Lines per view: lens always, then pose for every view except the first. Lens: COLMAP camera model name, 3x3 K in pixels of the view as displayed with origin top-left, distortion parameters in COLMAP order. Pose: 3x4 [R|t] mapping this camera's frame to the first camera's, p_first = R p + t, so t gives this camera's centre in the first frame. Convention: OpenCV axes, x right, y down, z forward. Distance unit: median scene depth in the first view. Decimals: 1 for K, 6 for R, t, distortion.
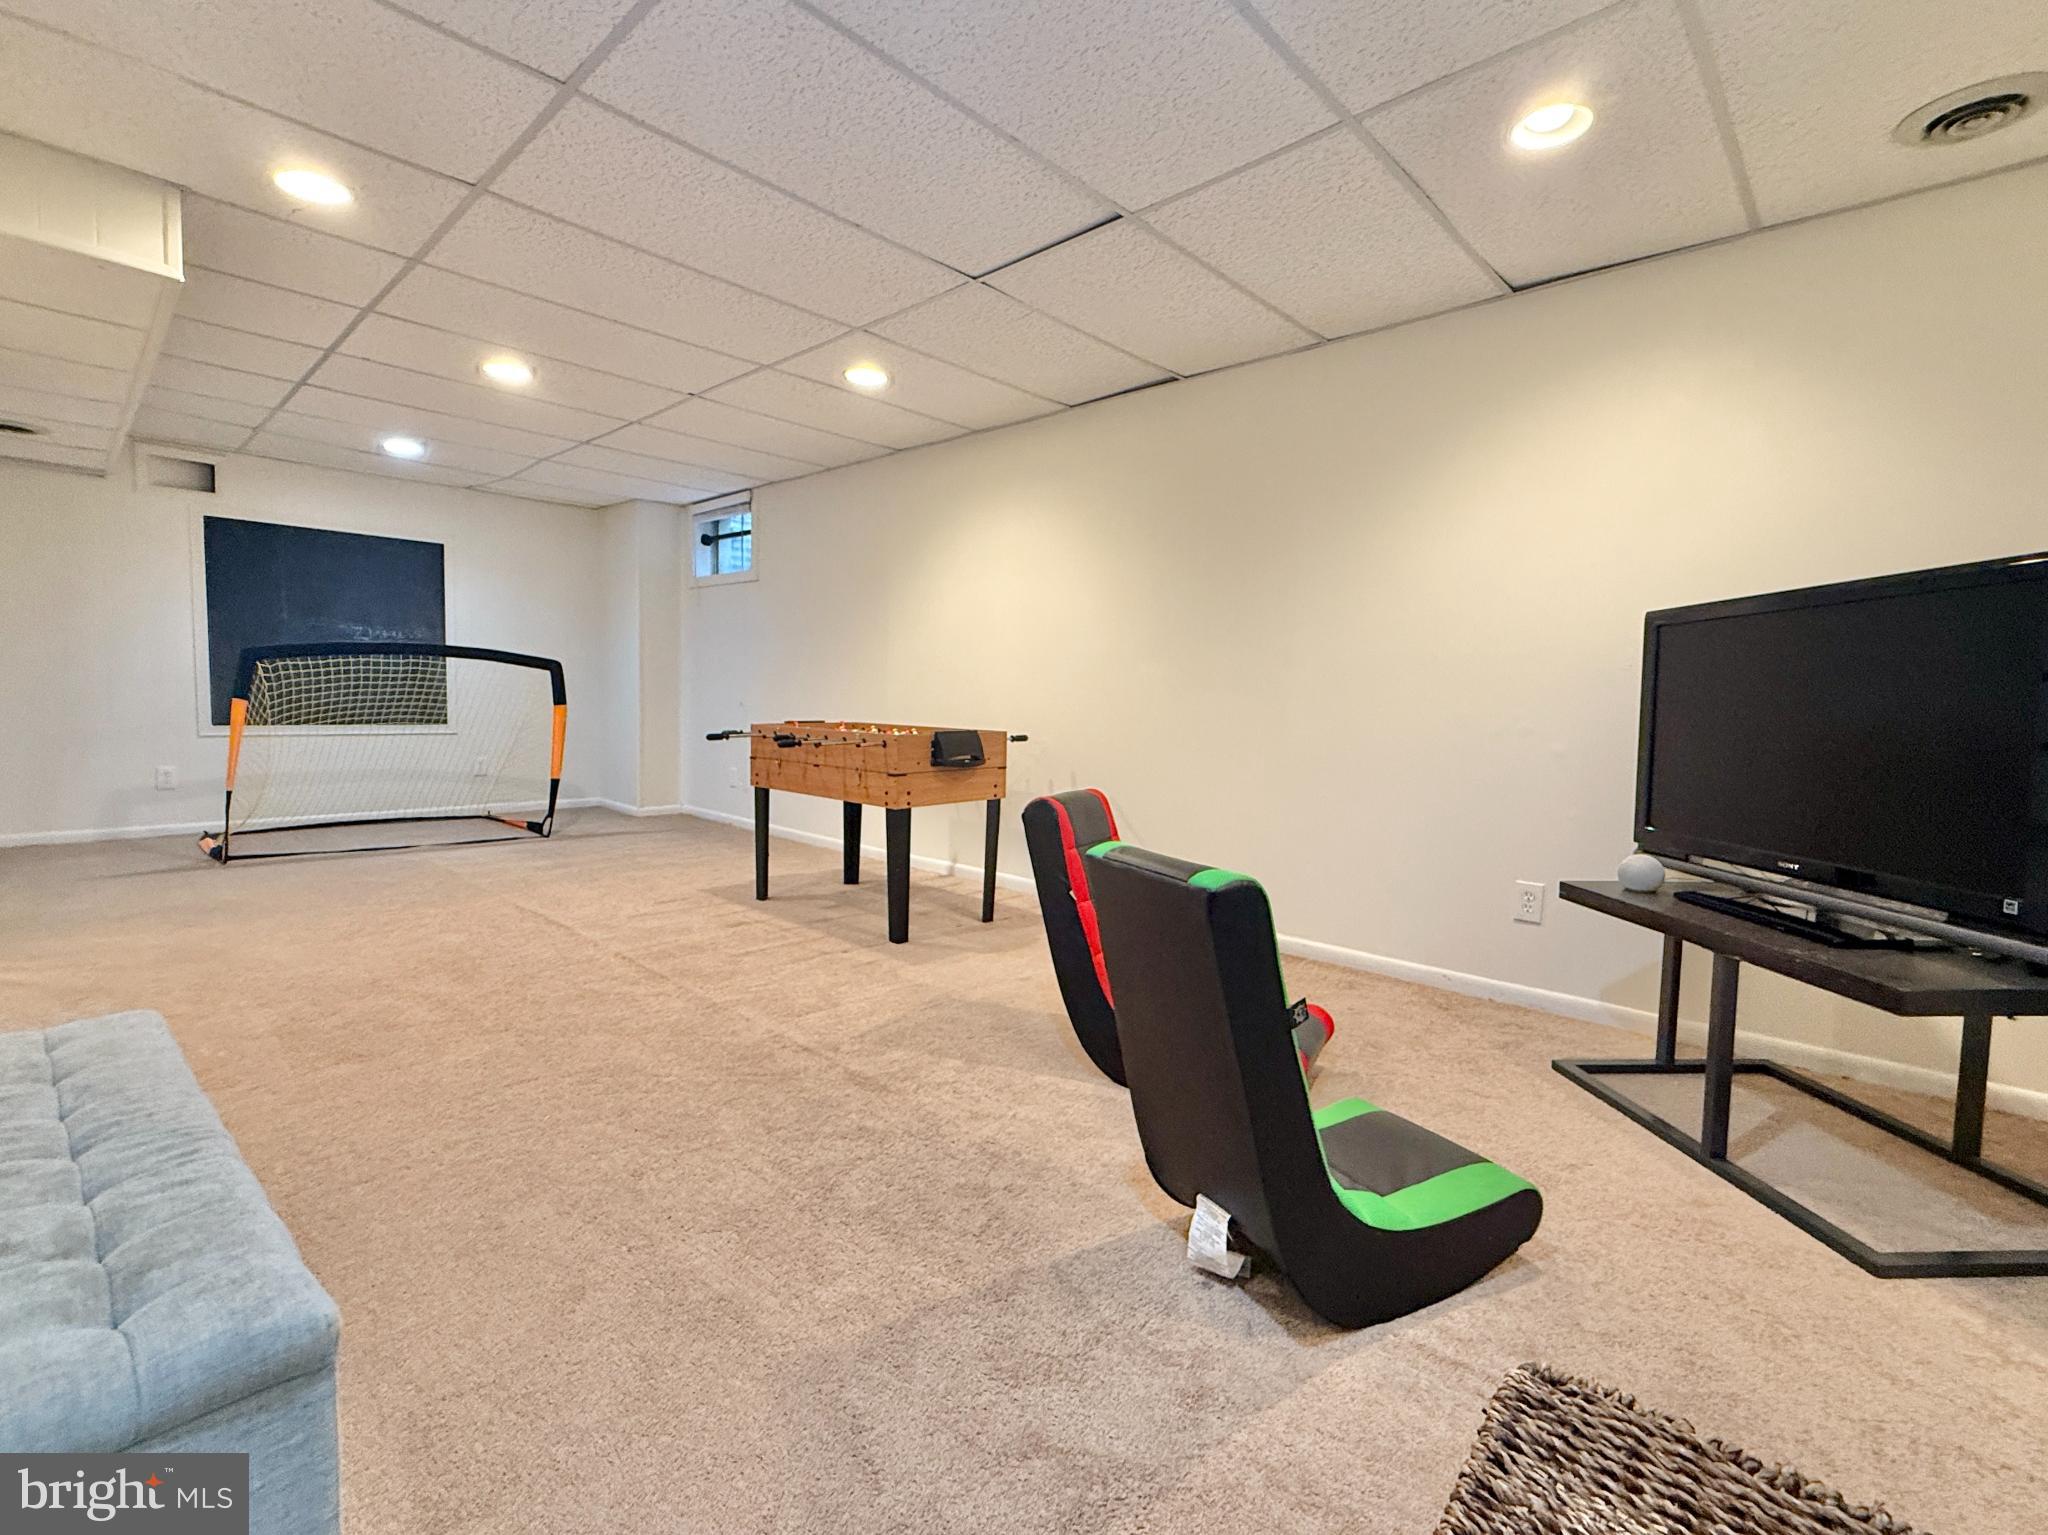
lens RADIAL K [[877.7, 0, 1024.0], [0, 877.7, 767.5], [0, 0, 1]] dist [0.000093, 0.000350]
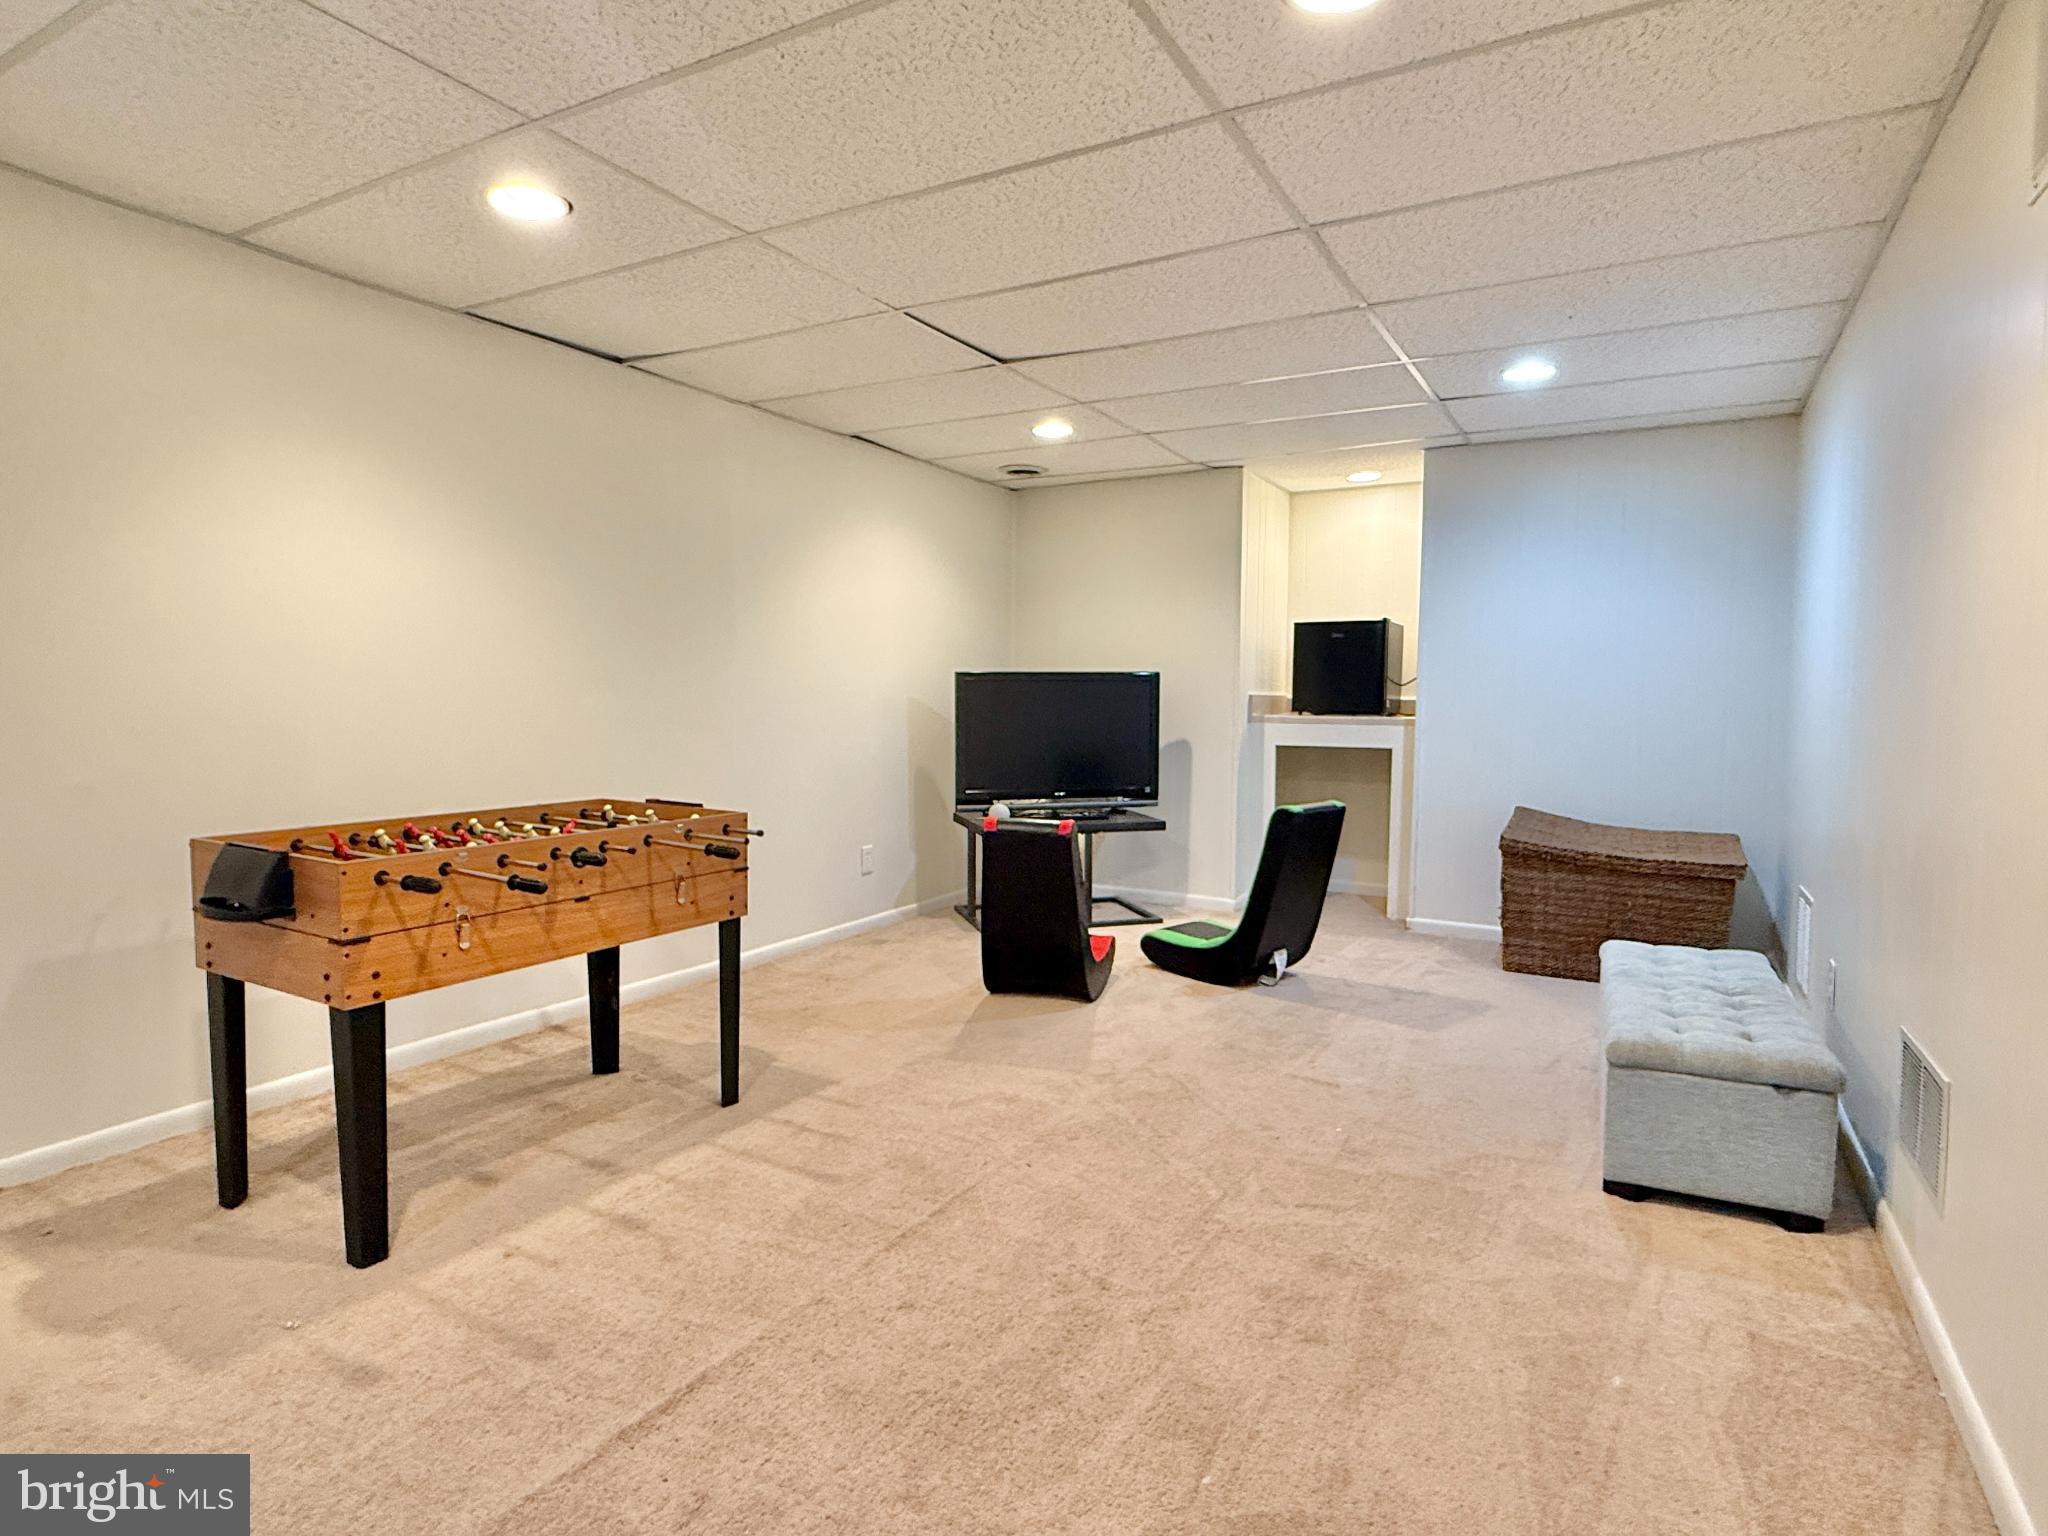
lens RADIAL K [[1116.9, 0, 1024.0], [0, 1116.9, 768.0], [0, 0, 1]] dist [-0.159896, -0.000001]
pose [[-0.268869, -0.081120, 0.959755, -1.045025], [0.061148, 0.992999, 0.101060, -0.140690], [-0.961234, 0.085859, -0.262027, 1.015693]]
